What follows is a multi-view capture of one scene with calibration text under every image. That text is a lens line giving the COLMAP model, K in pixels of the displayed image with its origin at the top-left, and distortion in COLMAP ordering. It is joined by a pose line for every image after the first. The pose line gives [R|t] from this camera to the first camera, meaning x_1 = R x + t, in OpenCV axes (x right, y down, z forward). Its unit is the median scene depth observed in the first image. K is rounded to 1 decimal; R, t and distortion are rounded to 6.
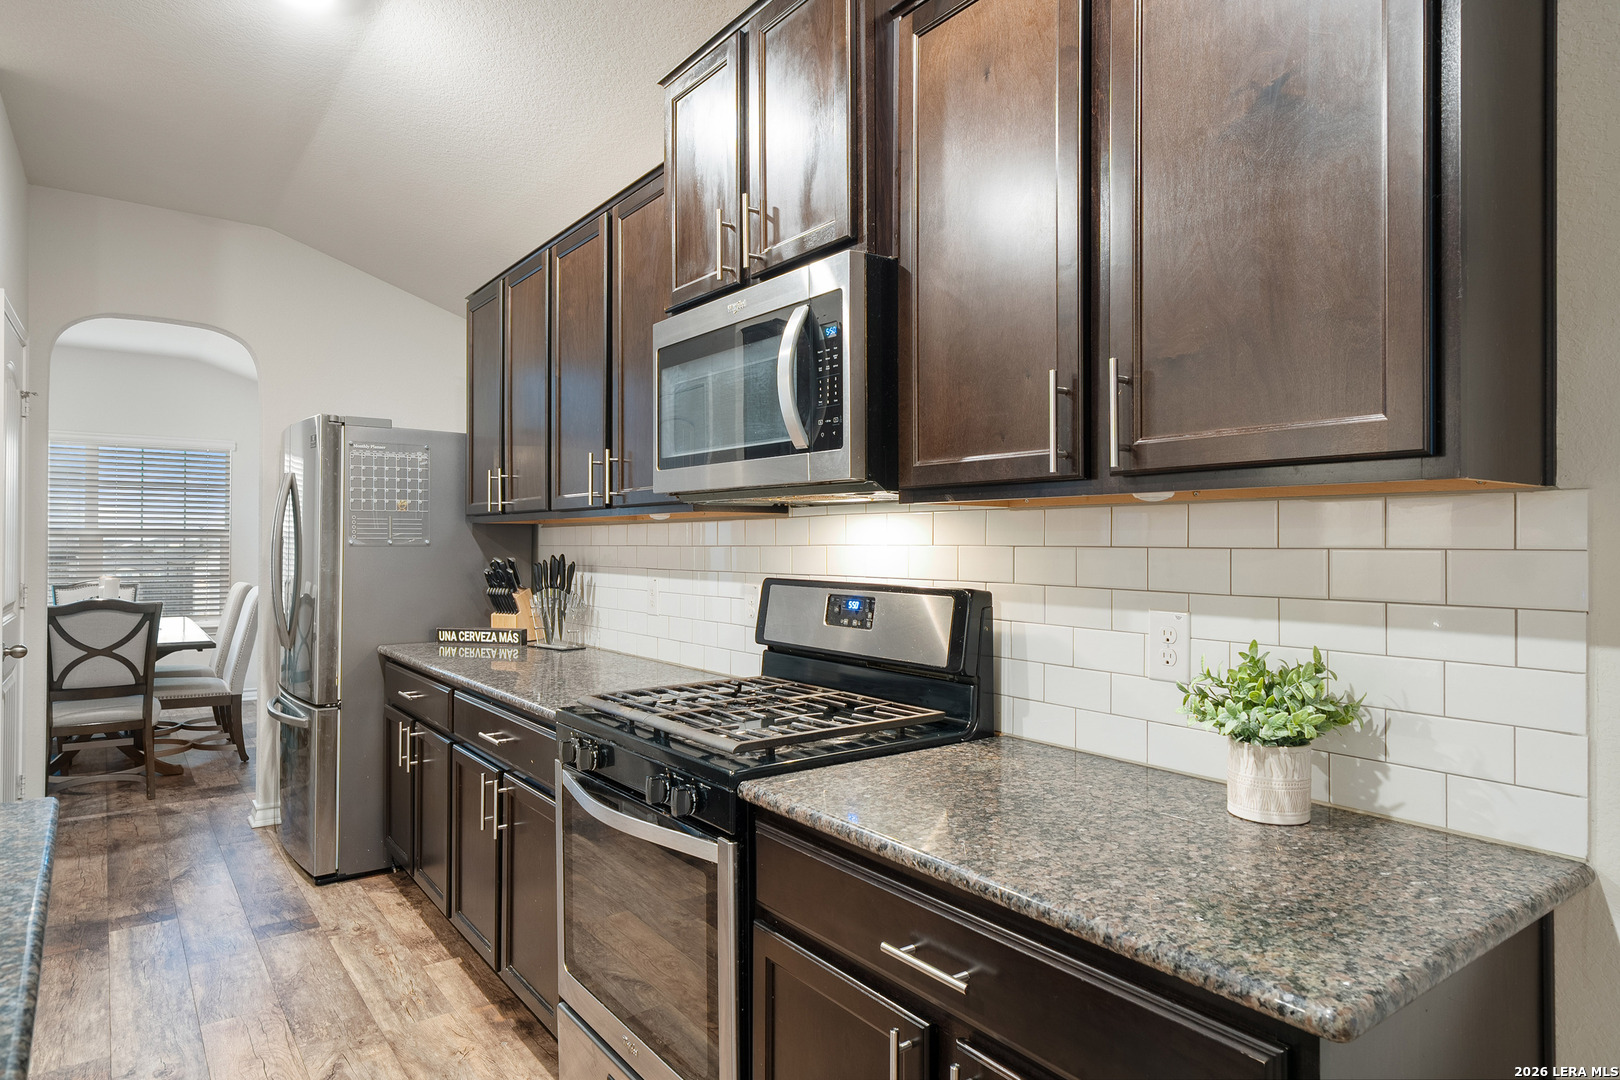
lens RADIAL K [[953.5, 0, 808.5], [0, 953.5, 536.7], [0, 0, 1]] dist [0.004510, 0.002271]
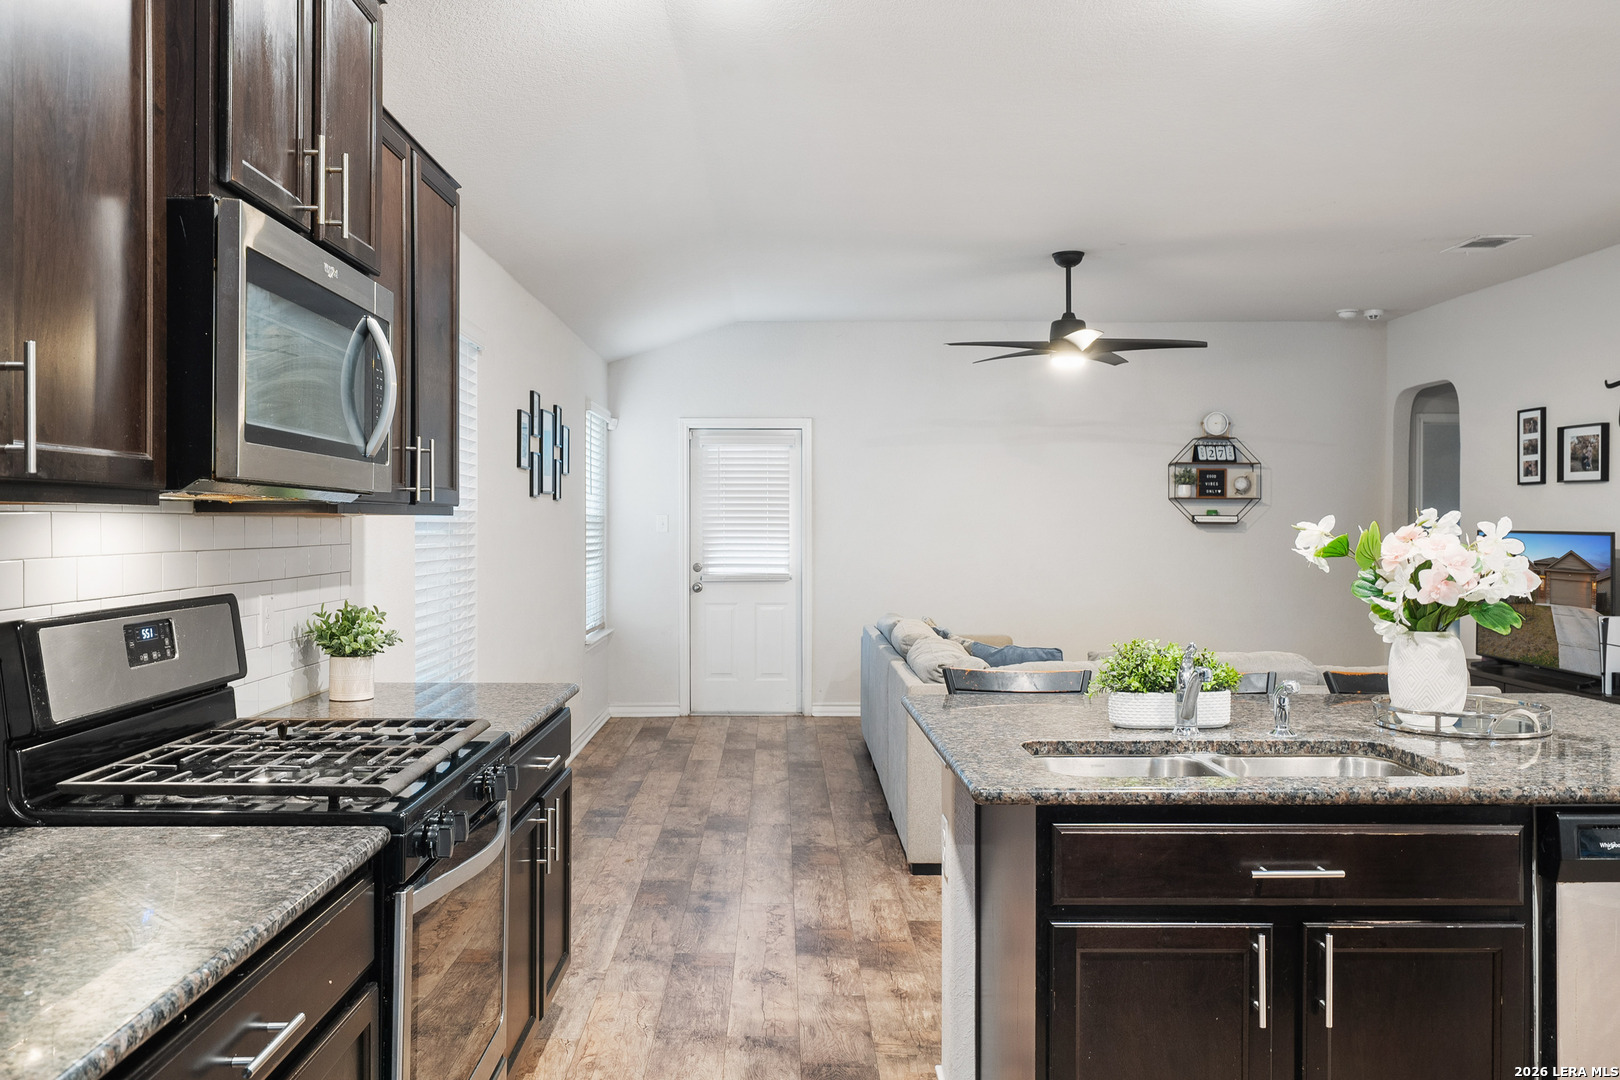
lens RADIAL K [[1304.9, 0, 791.4], [0, 1304.9, 516.4], [0, 0, 1]] dist [0.002199, -0.001838]
pose [[-0.808403, -0.001347, 0.588628, -1.009972], [-0.007074, 0.999947, -0.007427, -0.019005], [-0.588587, -0.010168, -0.808370, 1.576849]]
